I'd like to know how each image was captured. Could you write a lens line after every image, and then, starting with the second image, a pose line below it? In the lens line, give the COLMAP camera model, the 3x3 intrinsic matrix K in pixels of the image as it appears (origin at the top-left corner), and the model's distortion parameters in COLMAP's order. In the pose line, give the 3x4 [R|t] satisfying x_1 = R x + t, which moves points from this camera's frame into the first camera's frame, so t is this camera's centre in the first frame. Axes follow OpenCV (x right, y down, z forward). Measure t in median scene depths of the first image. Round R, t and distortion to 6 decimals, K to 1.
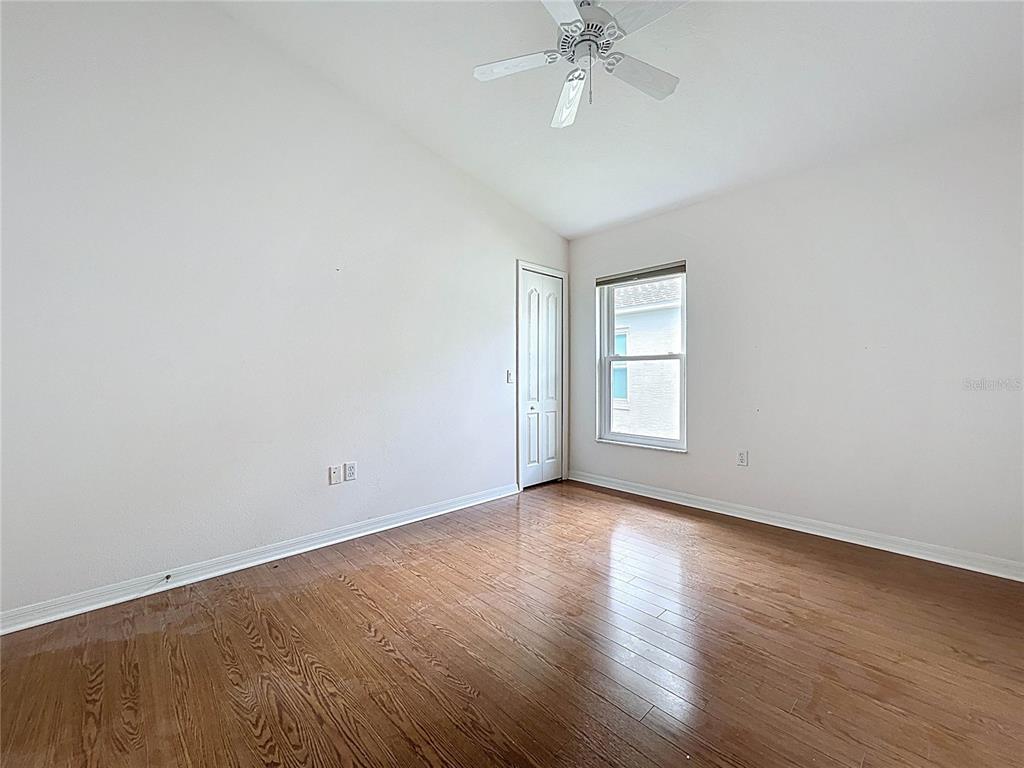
lens RADIAL K [[414.1, 0, 520.5], [0, 414.1, 378.5], [0, 0, 1]] dist [-0.002272, -0.000255]
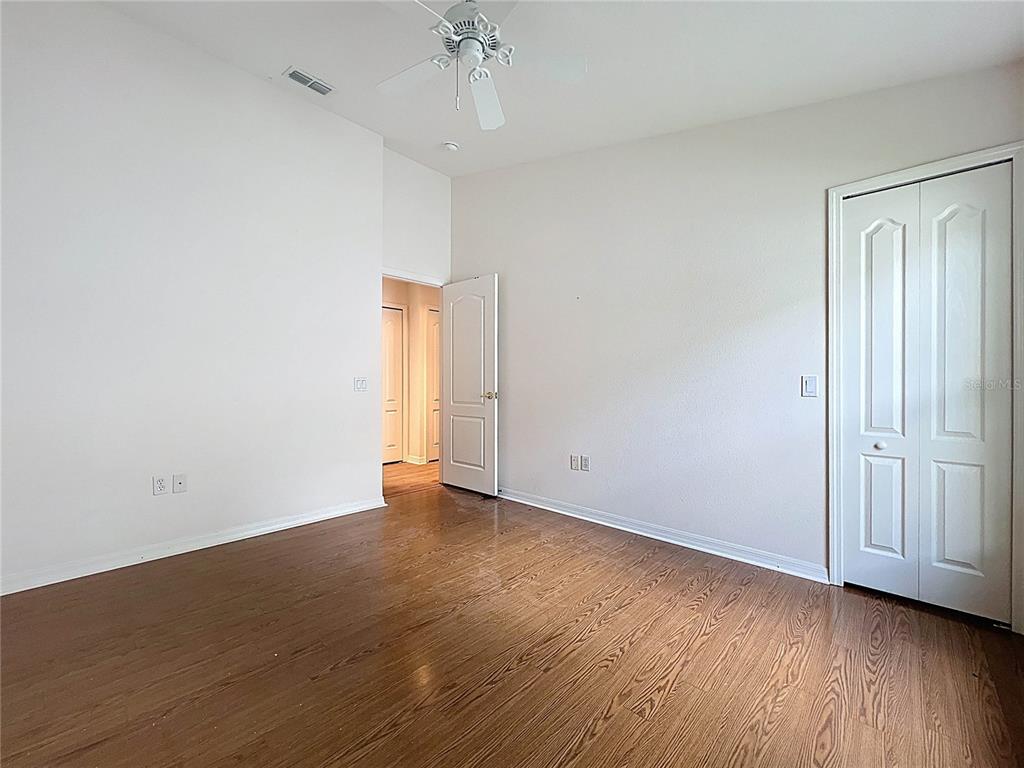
lens RADIAL K [[424.0, 0, 519.9], [0, 424.0, 382.8], [0, 0, 1]] dist [0.008795, -0.000162]
pose [[0.053585, 0.007061, -0.998538, 0.781419], [-0.006276, 0.999958, 0.006735, -0.015920], [0.998544, 0.005906, 0.053627, 0.716168]]
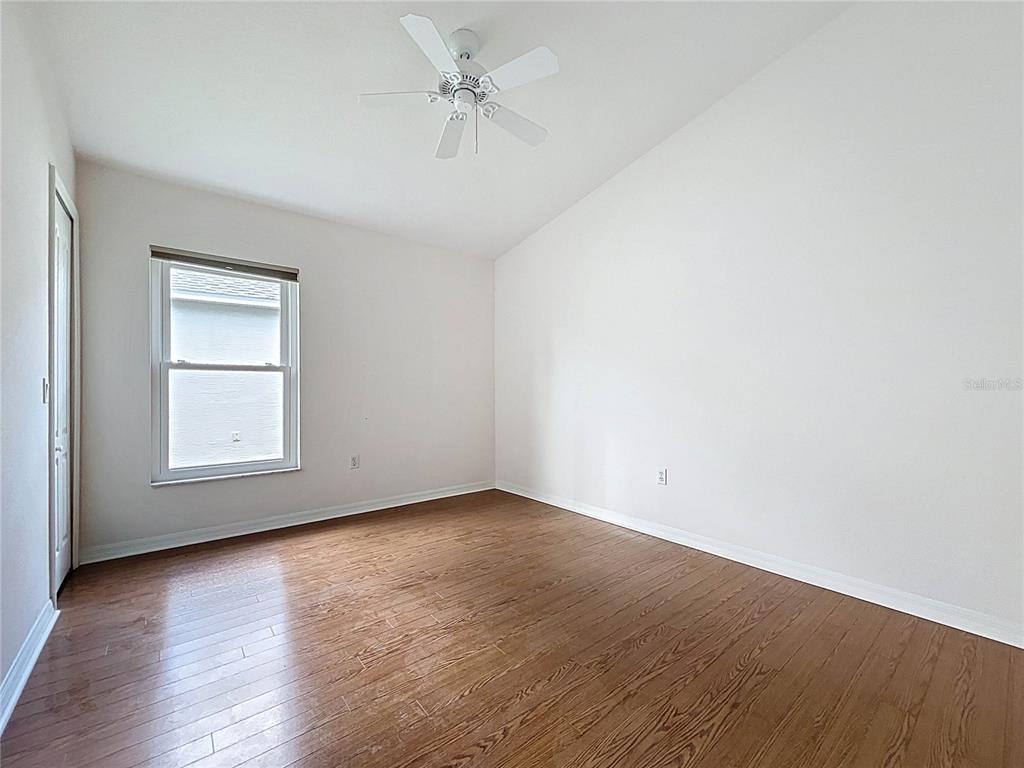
lens RADIAL K [[414.9, 0, 510.8], [0, 414.9, 384.8], [0, 0, 1]] dist [-0.001049, -0.000151]
pose [[0.095848, 0.012256, 0.995321, -0.635984], [0.006280, 0.999897, -0.012917, -0.001999], [-0.995376, 0.007488, 0.095761, 0.515378]]
